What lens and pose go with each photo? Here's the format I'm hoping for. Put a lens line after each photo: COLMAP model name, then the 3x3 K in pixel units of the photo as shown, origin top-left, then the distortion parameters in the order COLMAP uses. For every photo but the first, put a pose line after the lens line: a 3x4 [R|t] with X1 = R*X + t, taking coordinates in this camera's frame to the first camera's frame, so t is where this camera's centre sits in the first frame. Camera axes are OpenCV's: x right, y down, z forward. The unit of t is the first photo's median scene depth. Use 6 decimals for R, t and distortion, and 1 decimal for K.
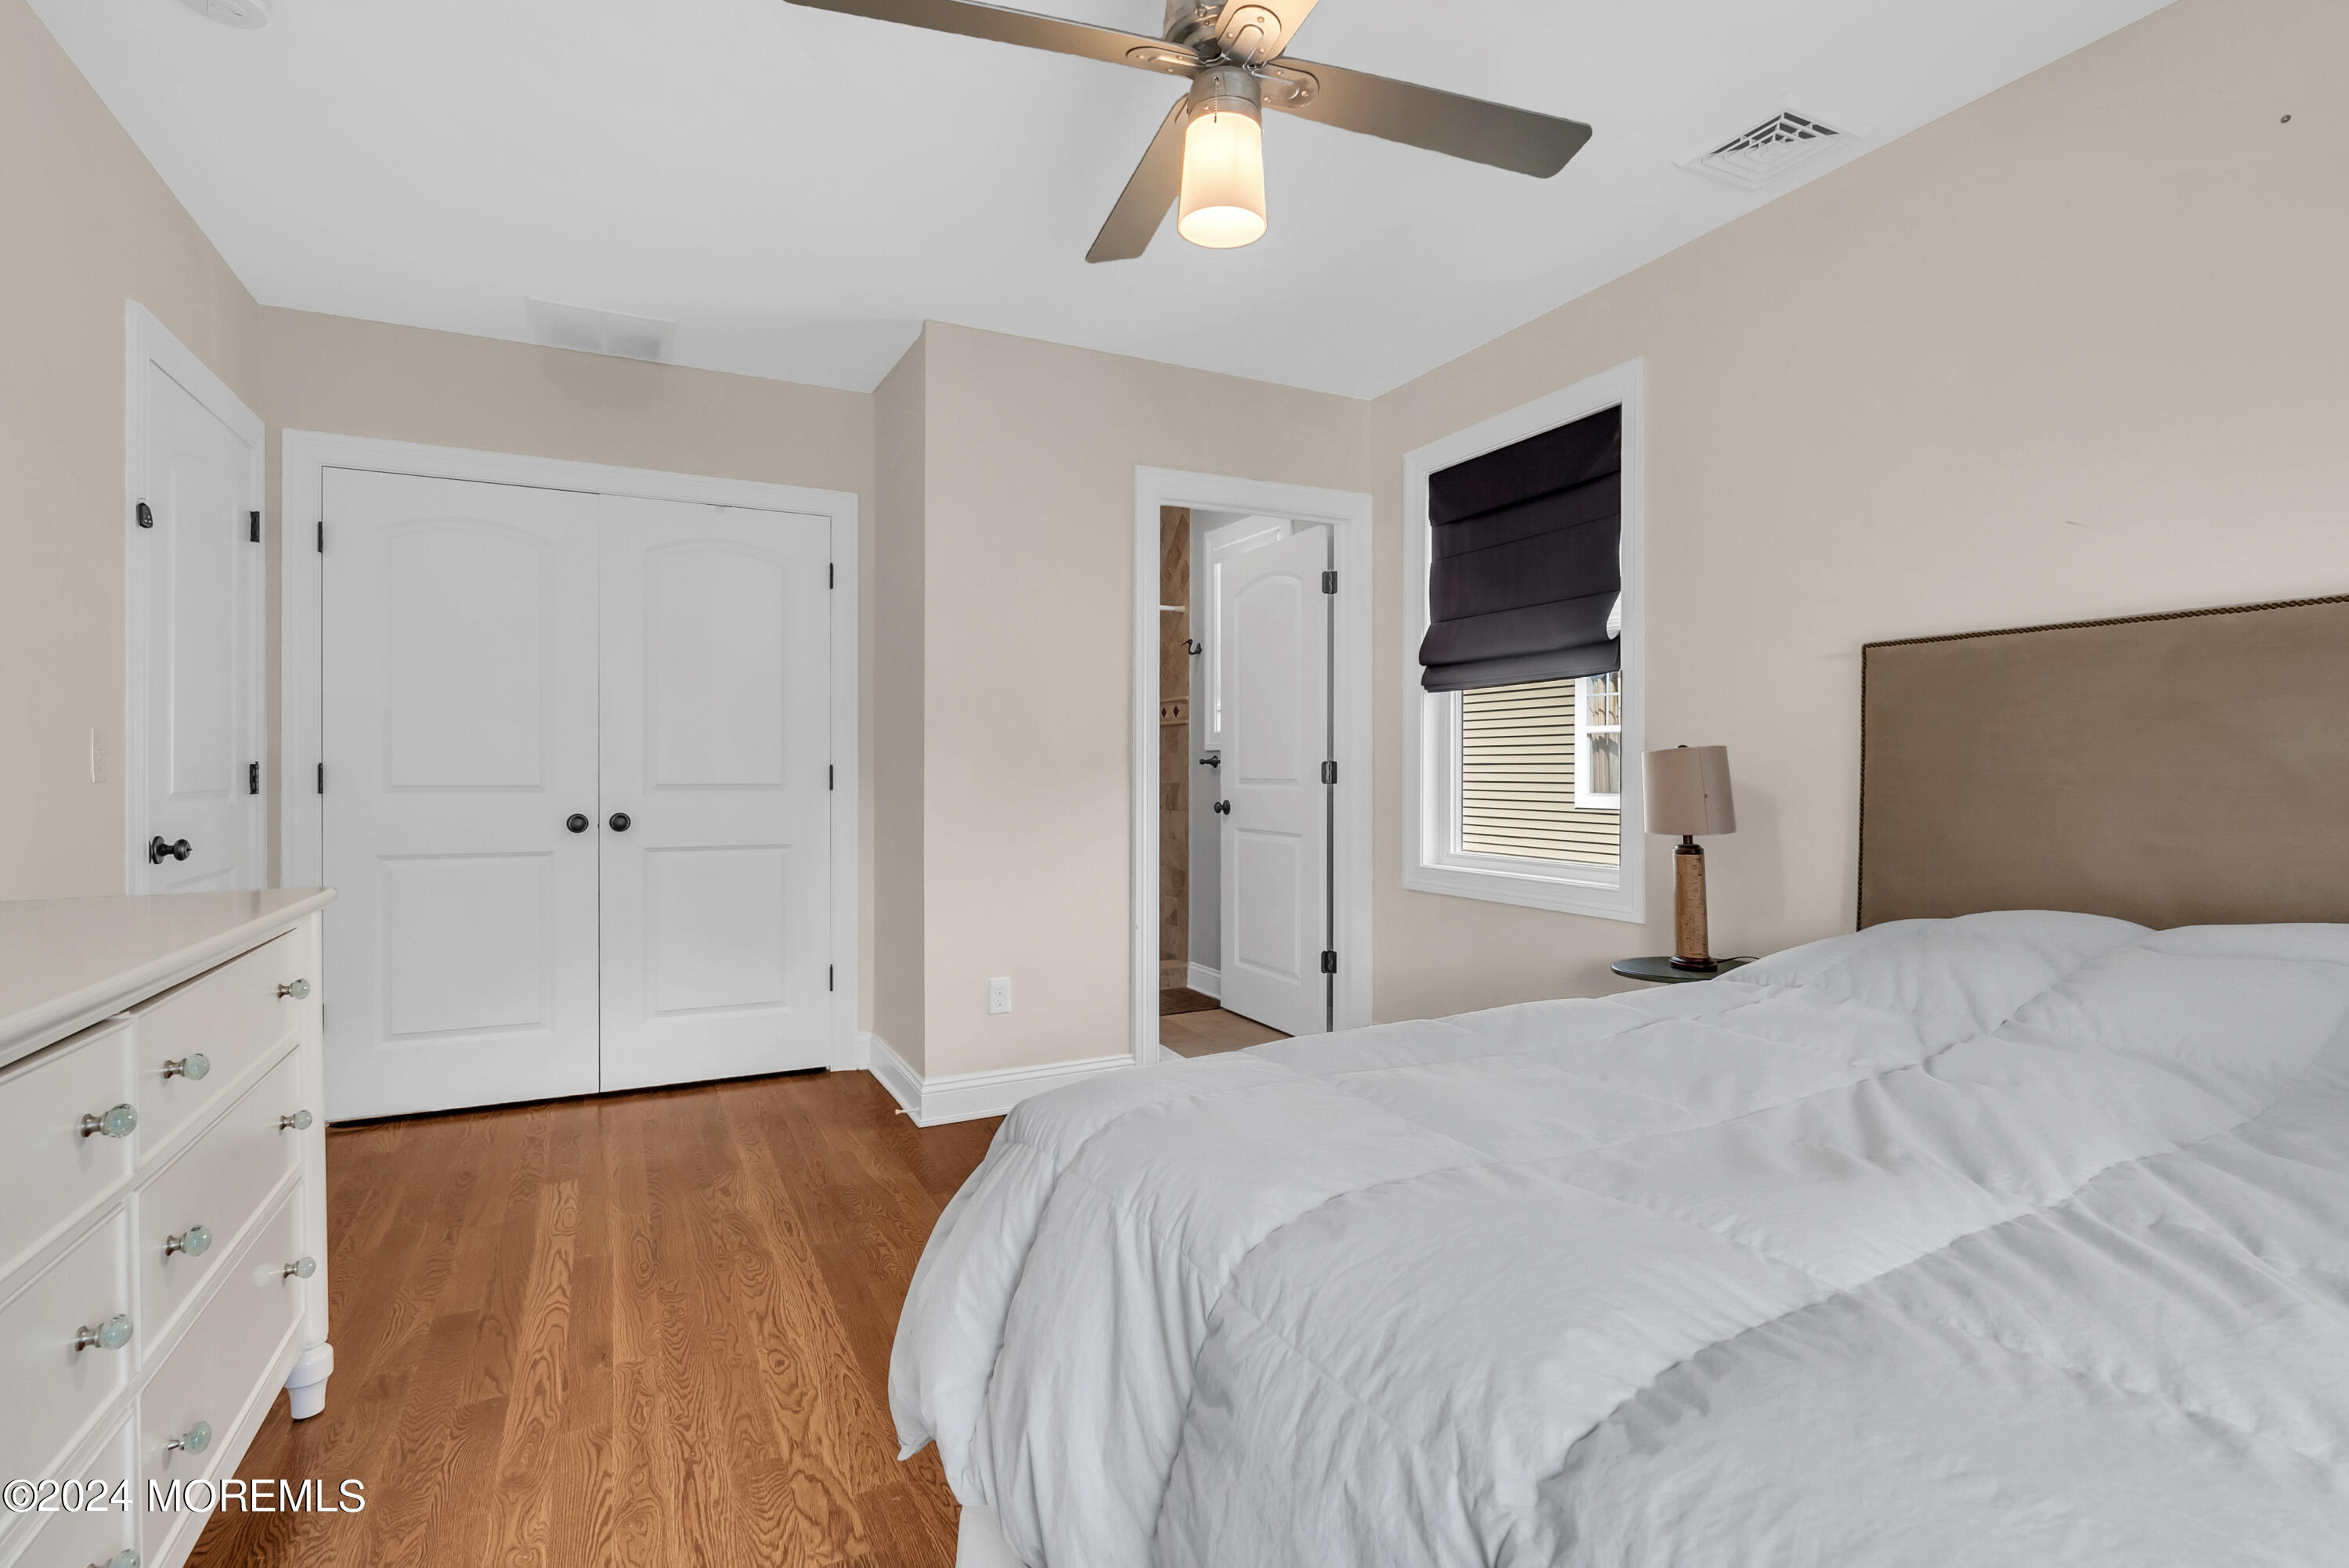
lens RADIAL K [[1065.9, 0, 1169.4], [0, 1065.9, 779.9], [0, 0, 1]] dist [-0.012739, 0.003541]
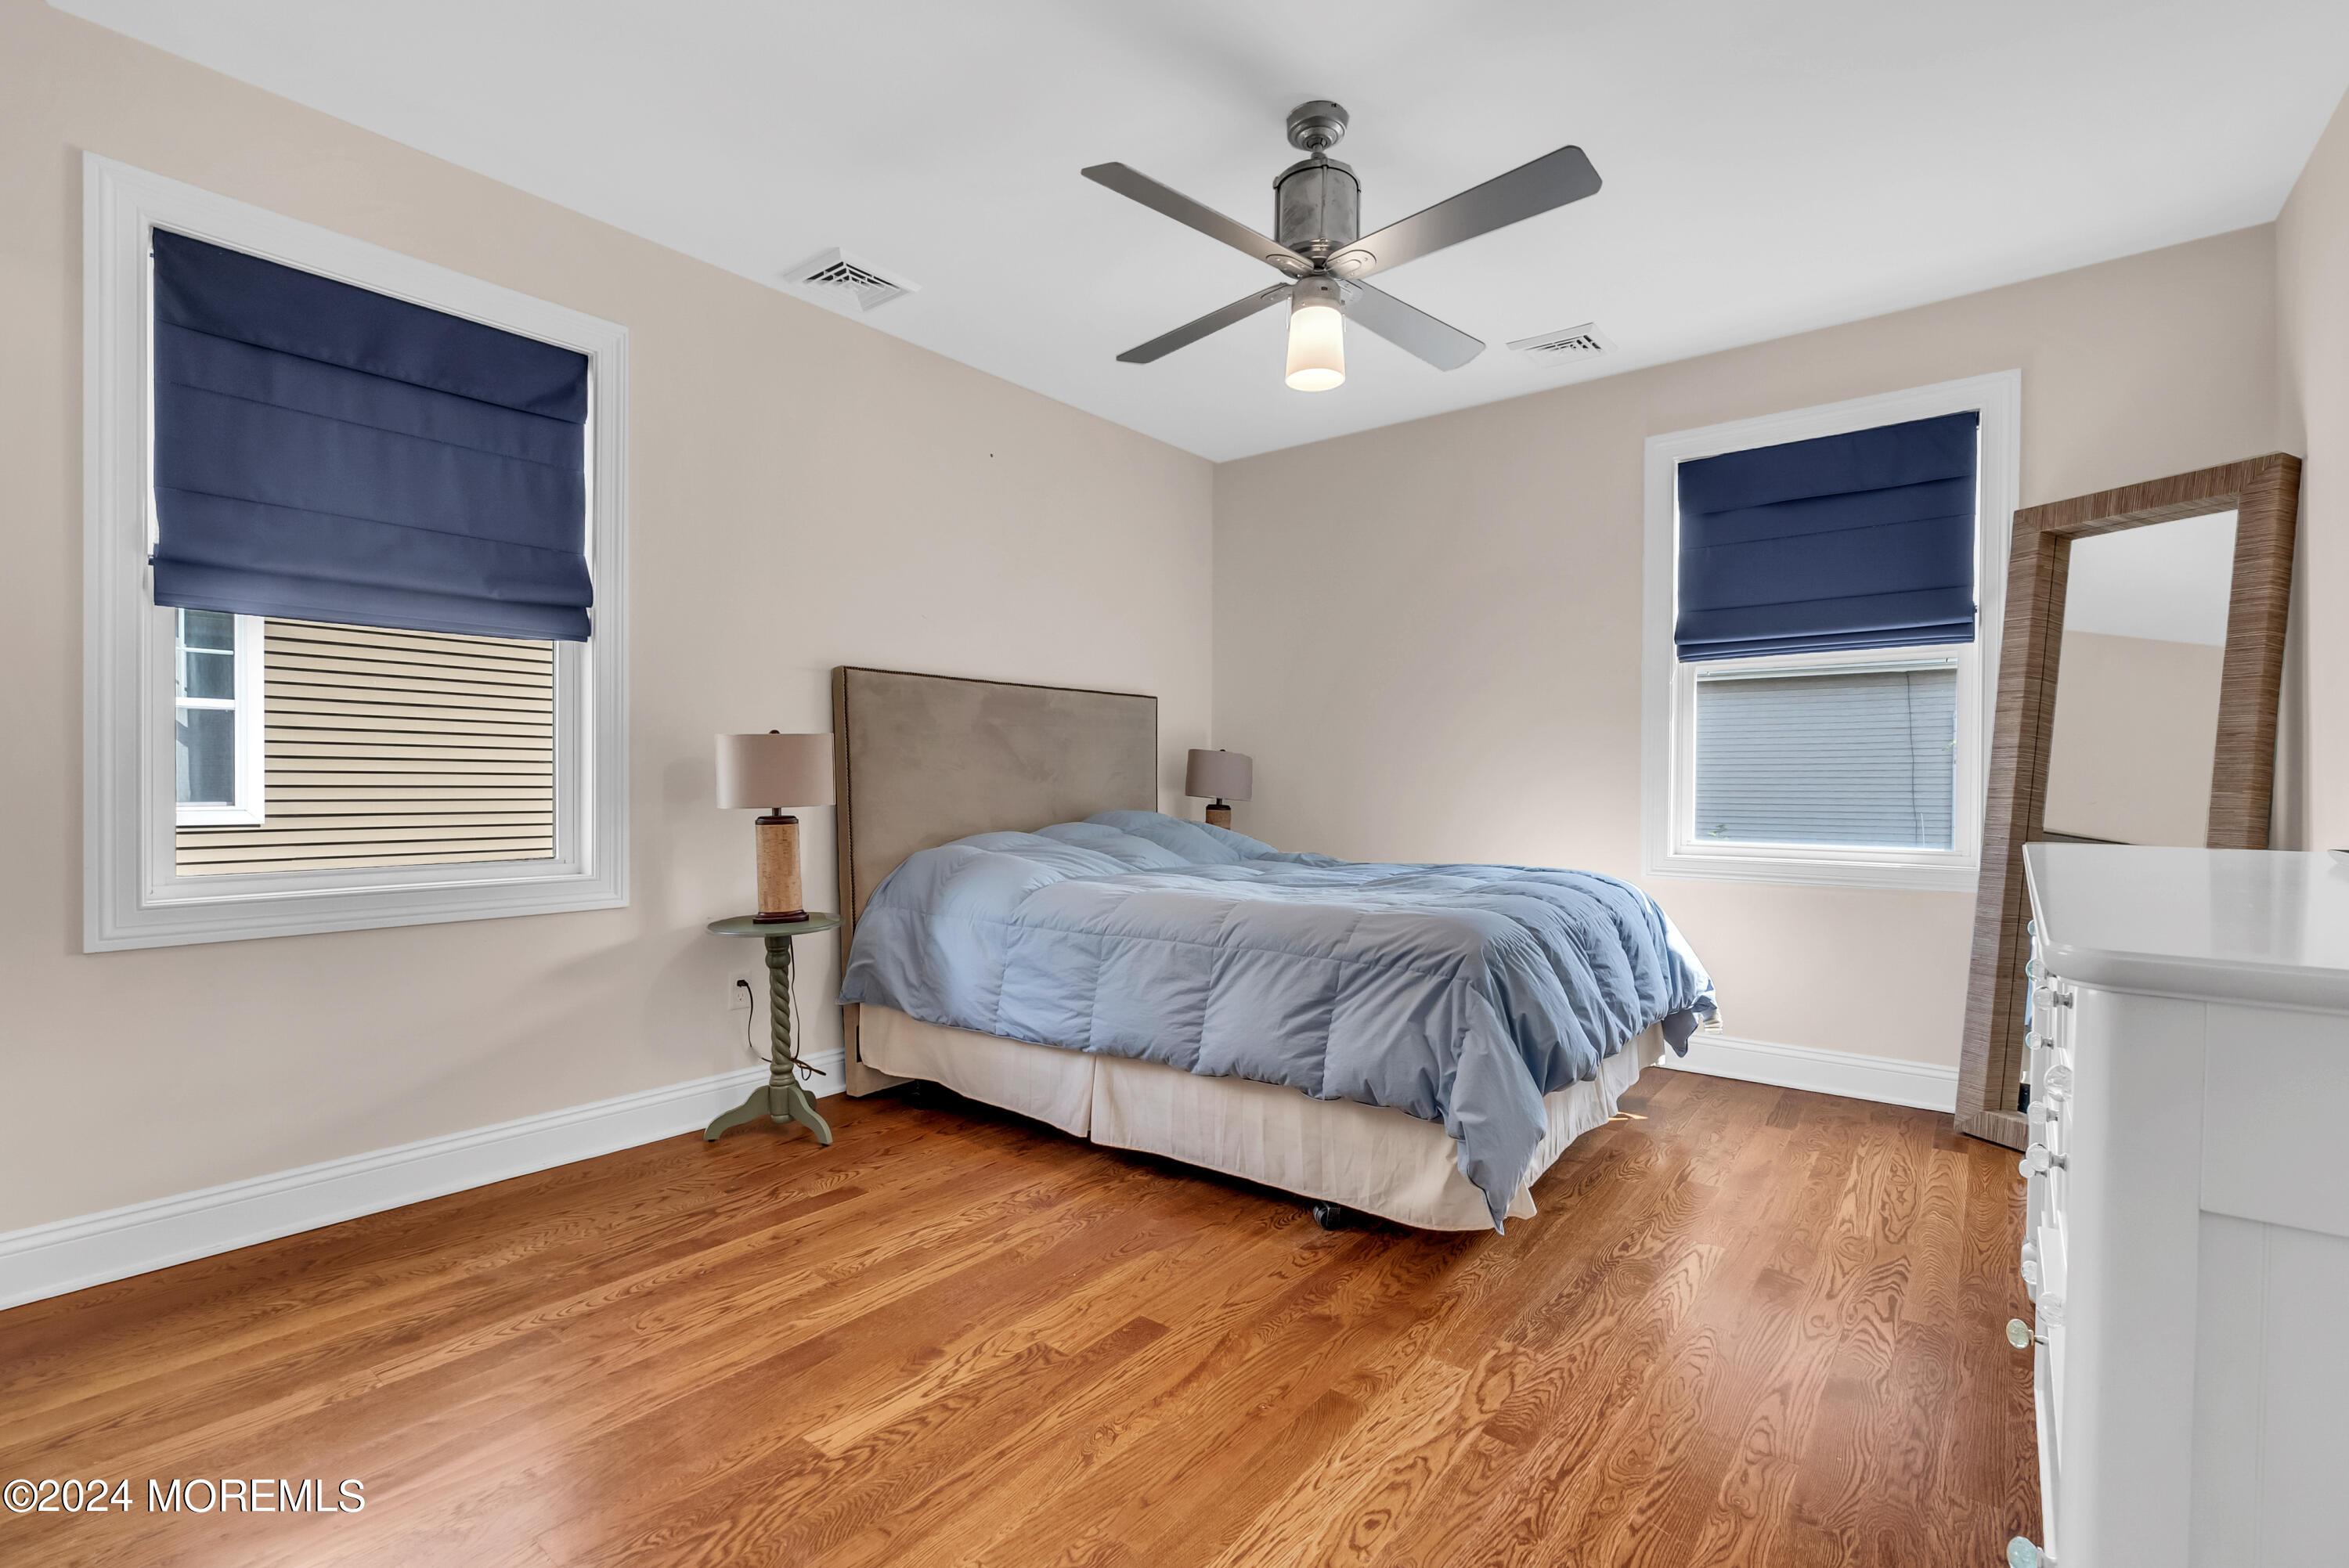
lens RADIAL K [[1065.9, 0, 1170.0], [0, 1065.9, 793.0], [0, 0, 1]] dist [-0.012739, 0.003541]
pose [[-0.404597, -0.004985, 0.914481, -1.145131], [0.000979, 0.999982, 0.005885, 0.044920], [-0.914495, 0.003276, -0.404585, 1.662752]]
